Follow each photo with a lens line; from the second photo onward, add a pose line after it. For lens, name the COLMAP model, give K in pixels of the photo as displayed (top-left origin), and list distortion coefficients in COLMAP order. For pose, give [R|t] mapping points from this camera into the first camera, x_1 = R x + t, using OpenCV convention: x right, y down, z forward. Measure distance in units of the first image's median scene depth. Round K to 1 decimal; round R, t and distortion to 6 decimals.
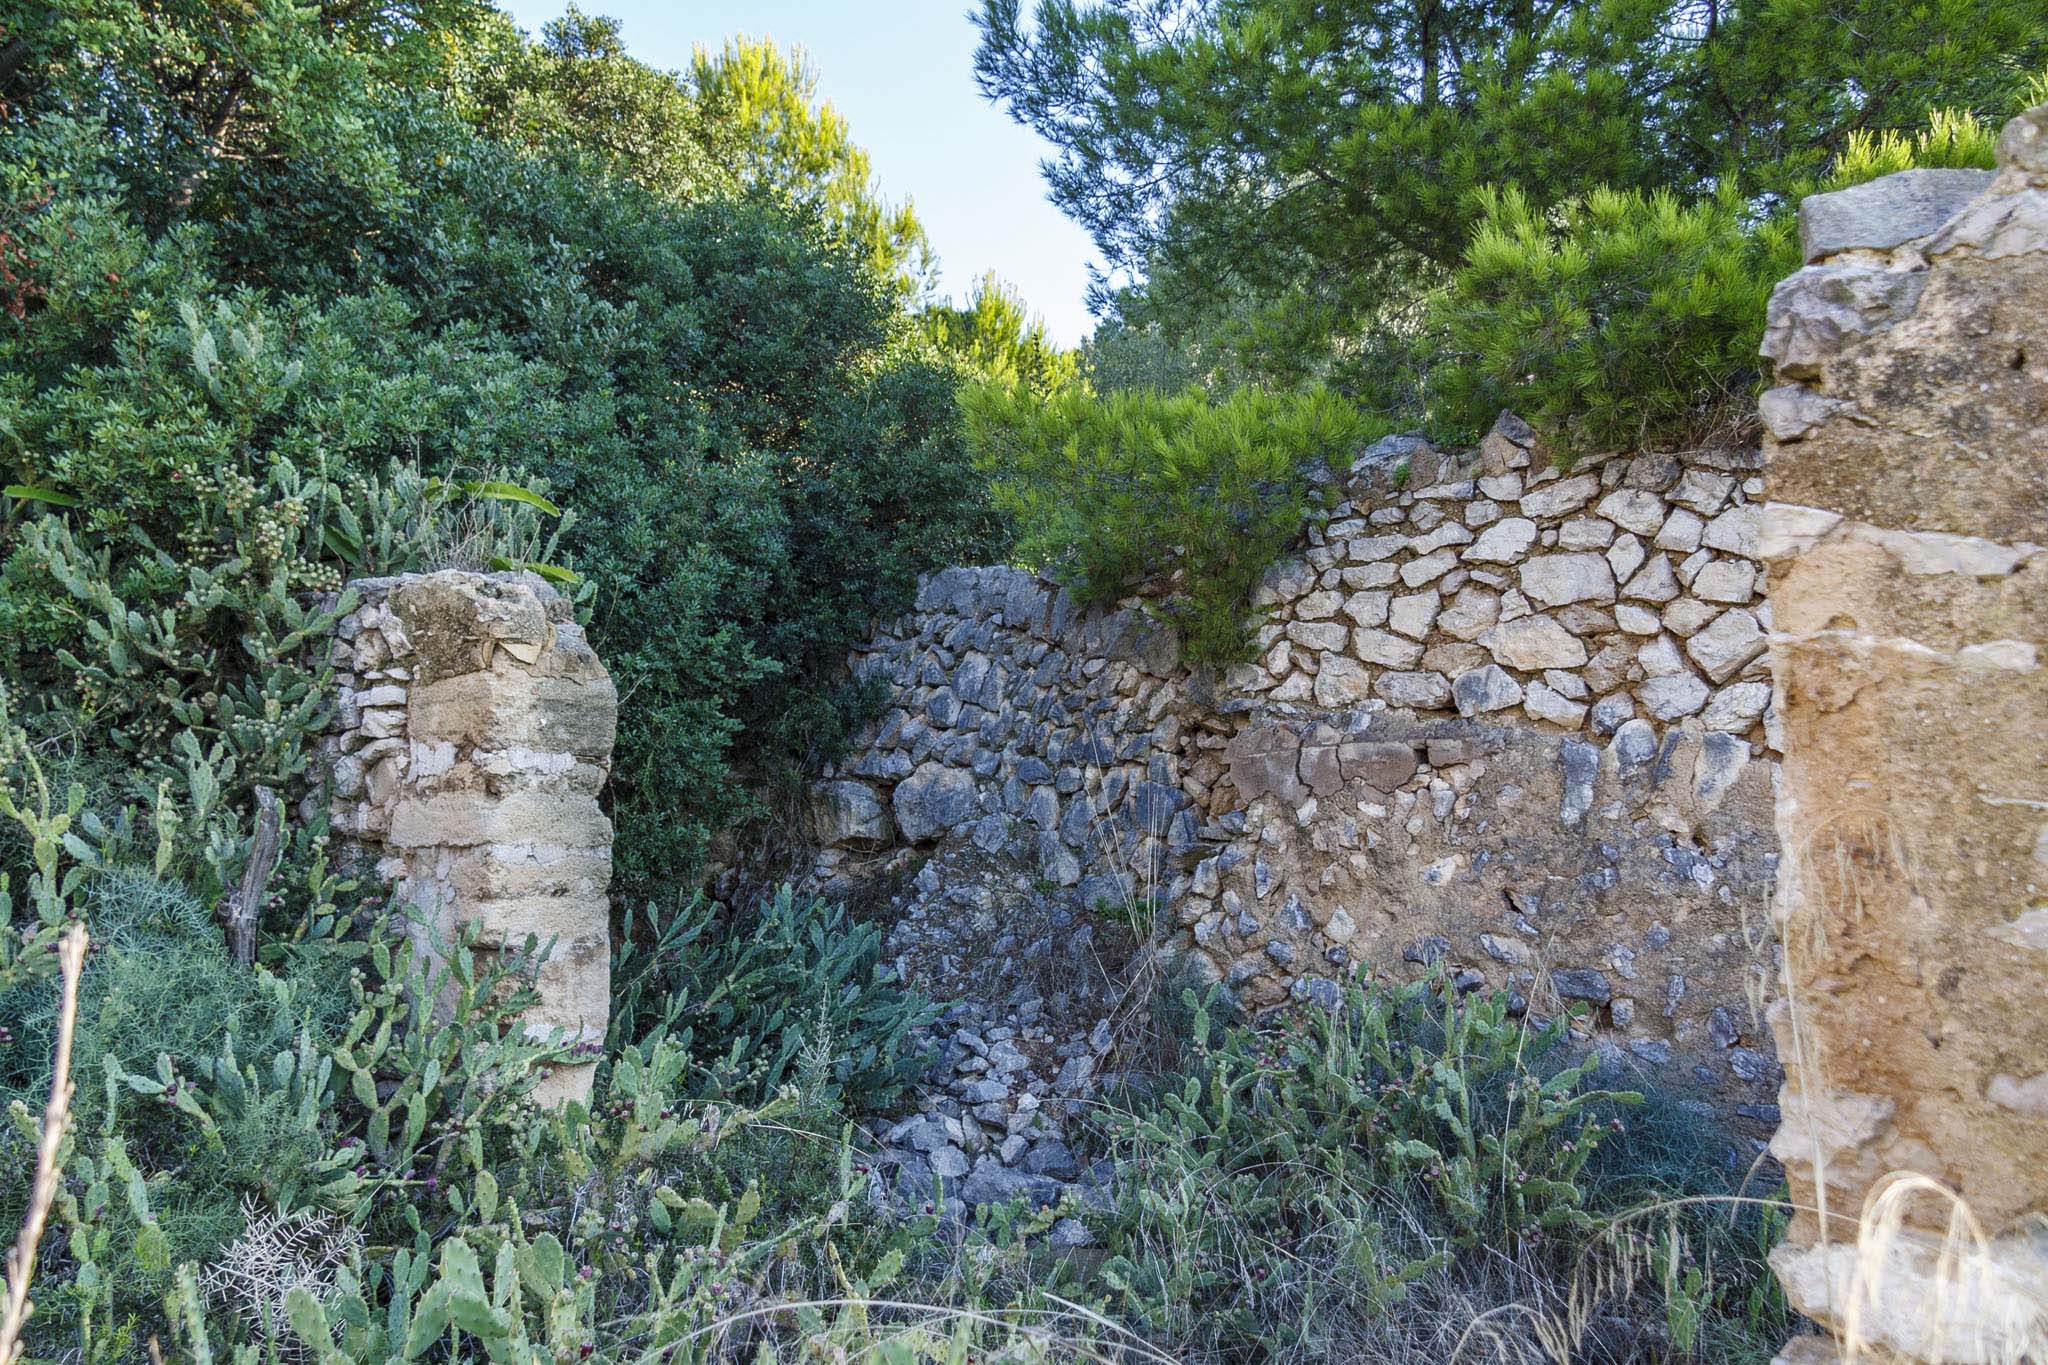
lens RADIAL K [[1559.9, 0, 1016.7], [0, 1559.9, 702.7], [0, 0, 1]] dist [0.033900, -0.015051]
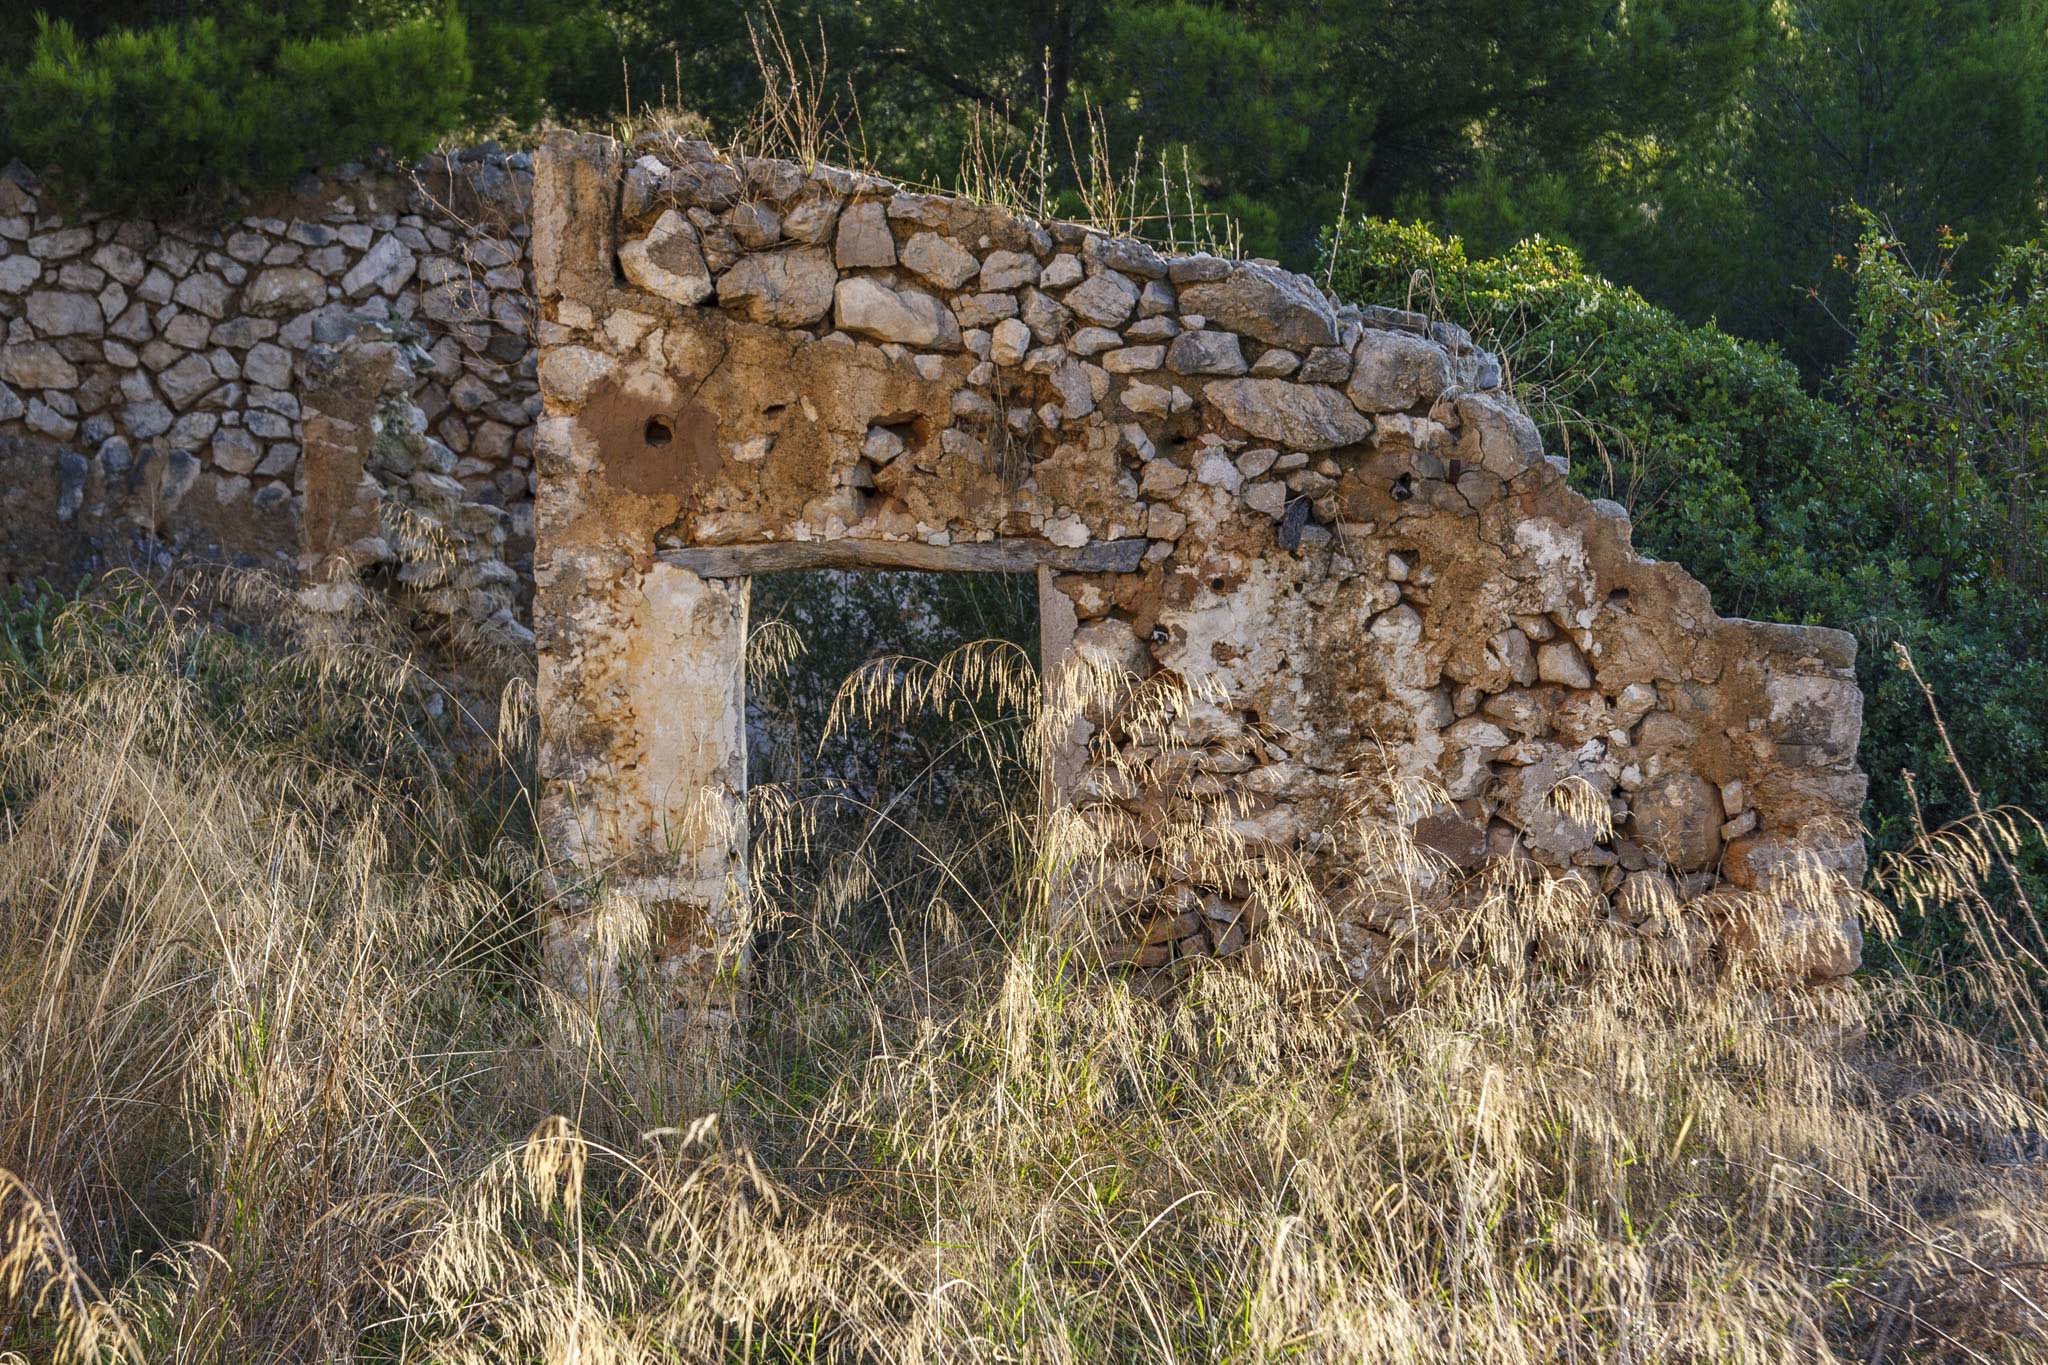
lens RADIAL K [[5454.6, 0, 1021.9], [0, 5454.6, 689.7], [0, 0, 1]] dist [0.060138, 0.000000]
pose [[0.785264, 0.004012, 0.619148, -1.706358], [-0.066975, 0.994662, 0.078499, -0.176006], [-0.615528, -0.103110, 0.781341, -2.817679]]
